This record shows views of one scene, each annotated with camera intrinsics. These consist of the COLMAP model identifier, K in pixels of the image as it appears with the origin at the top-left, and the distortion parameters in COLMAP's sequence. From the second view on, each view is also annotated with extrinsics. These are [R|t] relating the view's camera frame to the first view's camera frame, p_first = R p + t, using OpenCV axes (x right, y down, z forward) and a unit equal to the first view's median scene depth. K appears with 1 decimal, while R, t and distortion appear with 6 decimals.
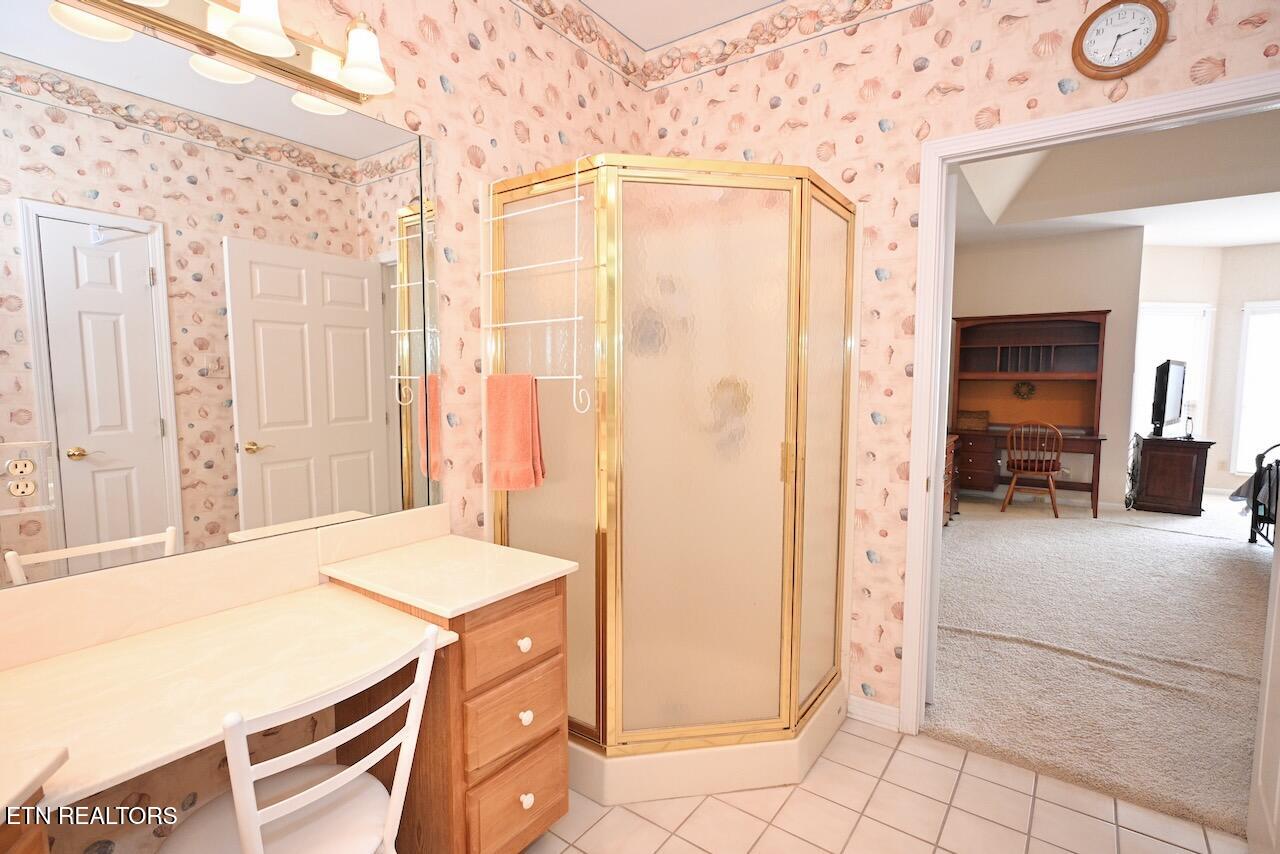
lens RADIAL K [[615.3, 0, 638.3], [0, 615.3, 427.0], [0, 0, 1]] dist [-0.003899, 0.001663]
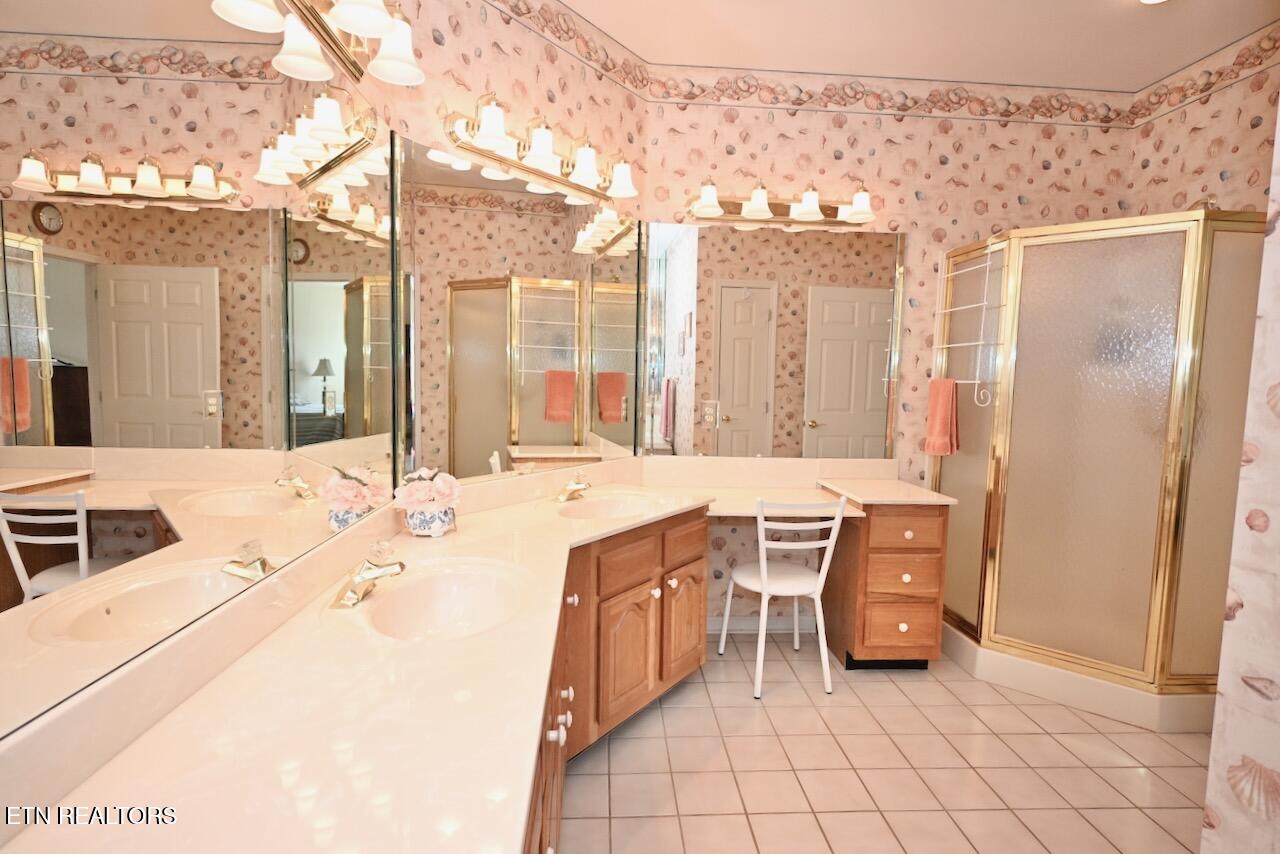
lens RADIAL K [[615.3, 0, 638.3], [0, 615.3, 427.0], [0, 0, 1]] dist [-0.003899, 0.001663]
pose [[0.630388, 0.080552, -0.772090, 0.447095], [-0.083171, 0.995885, 0.035994, 0.035960], [0.771812, 0.041526, 0.634493, -0.481795]]
